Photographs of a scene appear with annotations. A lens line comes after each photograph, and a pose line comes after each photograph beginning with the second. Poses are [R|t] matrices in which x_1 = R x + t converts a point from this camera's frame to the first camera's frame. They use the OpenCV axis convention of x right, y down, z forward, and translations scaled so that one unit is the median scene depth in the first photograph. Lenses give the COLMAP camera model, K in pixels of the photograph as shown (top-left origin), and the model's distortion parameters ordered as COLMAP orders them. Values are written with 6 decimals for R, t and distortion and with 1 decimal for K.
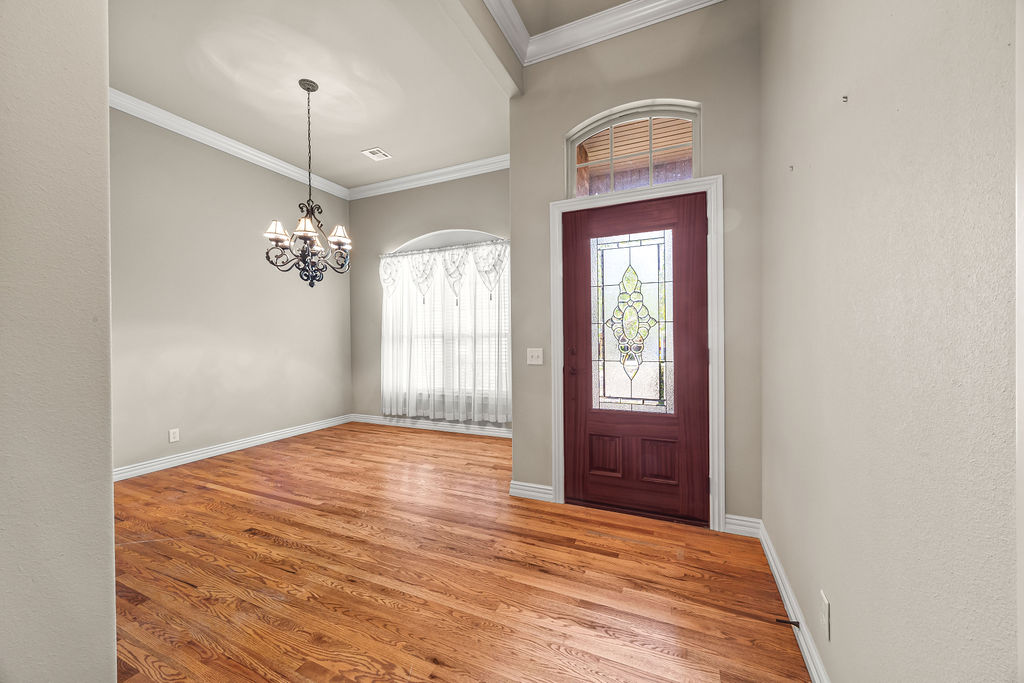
lens RADIAL K [[388.9, 0, 507.7], [0, 388.9, 341.4], [0, 0, 1]] dist [-0.002618, 0.000166]
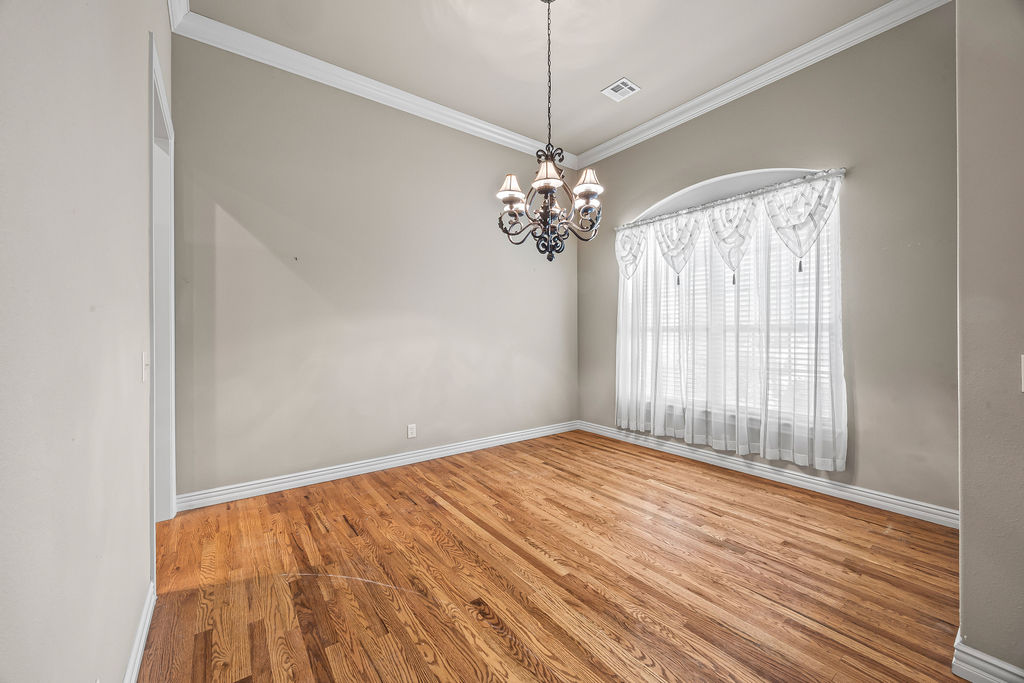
lens RADIAL K [[388.9, 0, 512.7], [0, 388.9, 337.0], [0, 0, 1]] dist [-0.002618, 0.000166]
pose [[0.880312, 0.012275, -0.474237, -0.185479], [-0.010652, 0.999925, 0.006110, 0.000983], [0.474276, -0.000327, 0.880376, 0.270759]]
